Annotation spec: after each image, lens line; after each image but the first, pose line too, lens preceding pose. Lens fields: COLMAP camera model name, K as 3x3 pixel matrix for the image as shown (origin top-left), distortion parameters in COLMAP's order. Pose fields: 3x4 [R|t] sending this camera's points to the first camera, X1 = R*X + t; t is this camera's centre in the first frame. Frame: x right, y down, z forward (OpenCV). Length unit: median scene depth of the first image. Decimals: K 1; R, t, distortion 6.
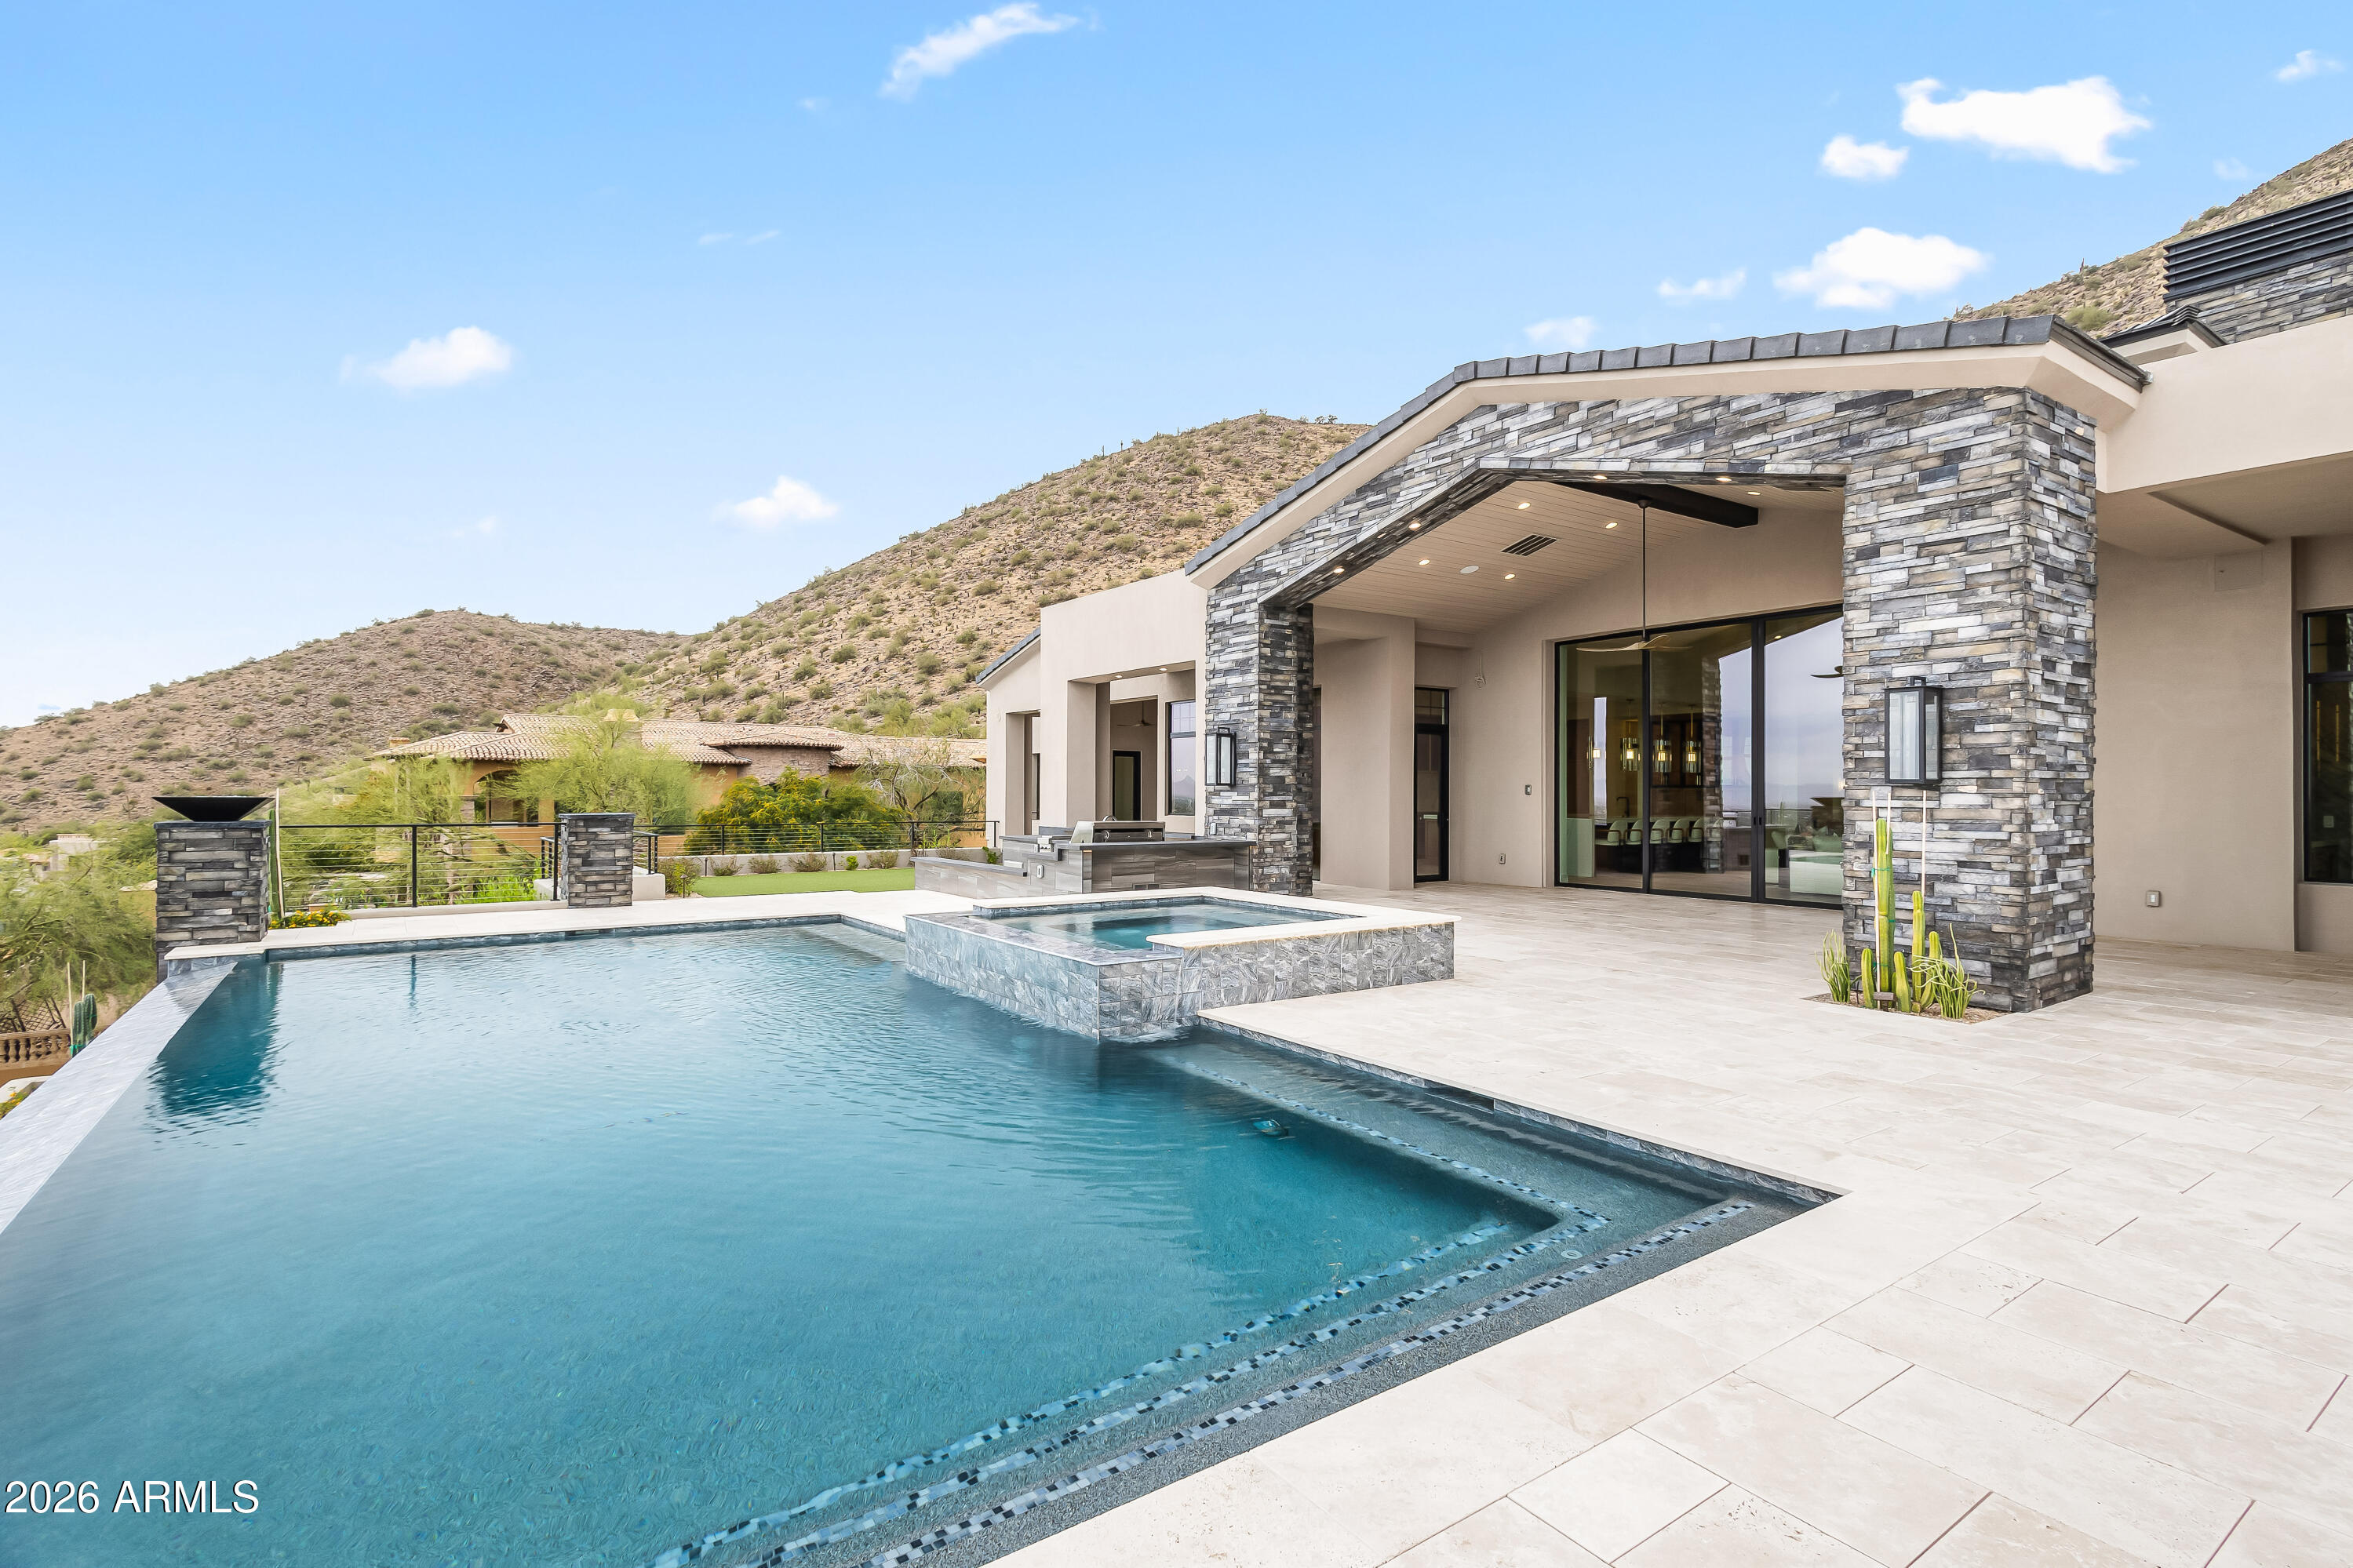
lens RADIAL K [[1114.3, 0, 1176.5], [0, 1114.3, 784.0], [0, 0, 1]] dist [0.004497, -0.000753]
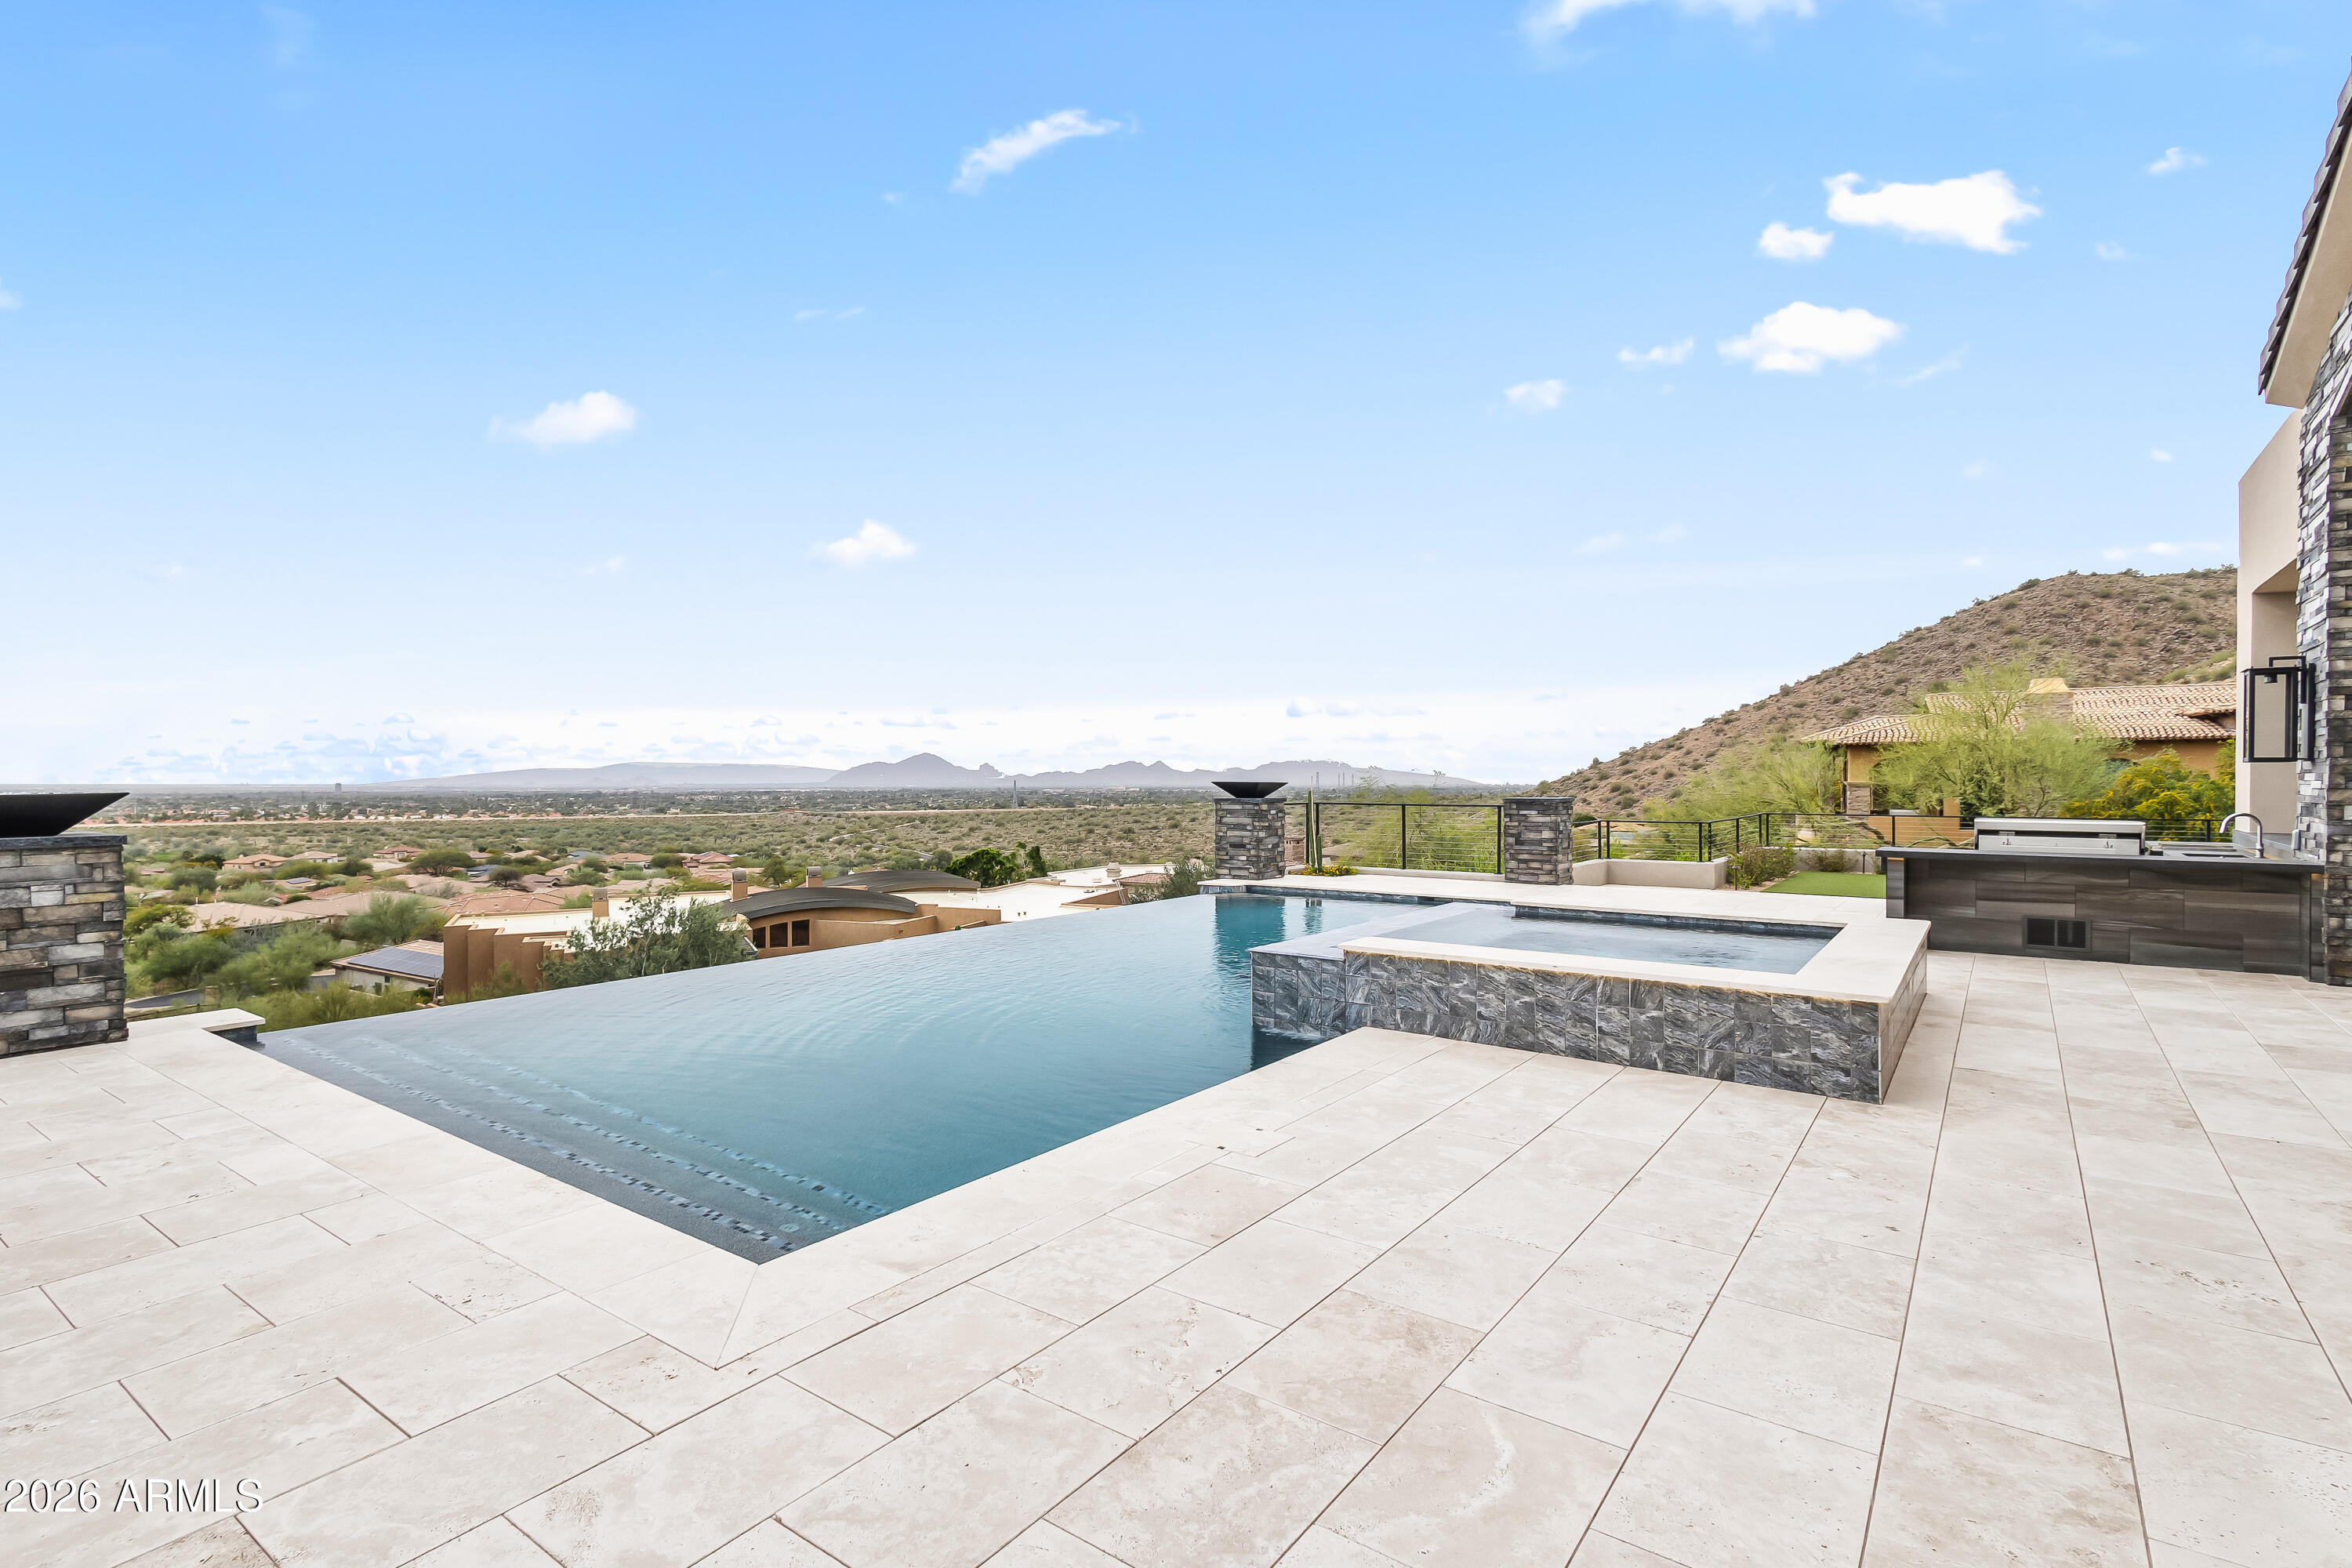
lens RADIAL K [[1139.8, 0, 1130.0], [0, 1139.8, 787.7], [0, 0, 1]] dist [0.004711, 0.000926]
pose [[0.309283, 0.005214, -0.950956, 0.786446], [0.009575, 0.999917, 0.008596, 0.006657], [0.950922, -0.011765, 0.309207, 0.533028]]
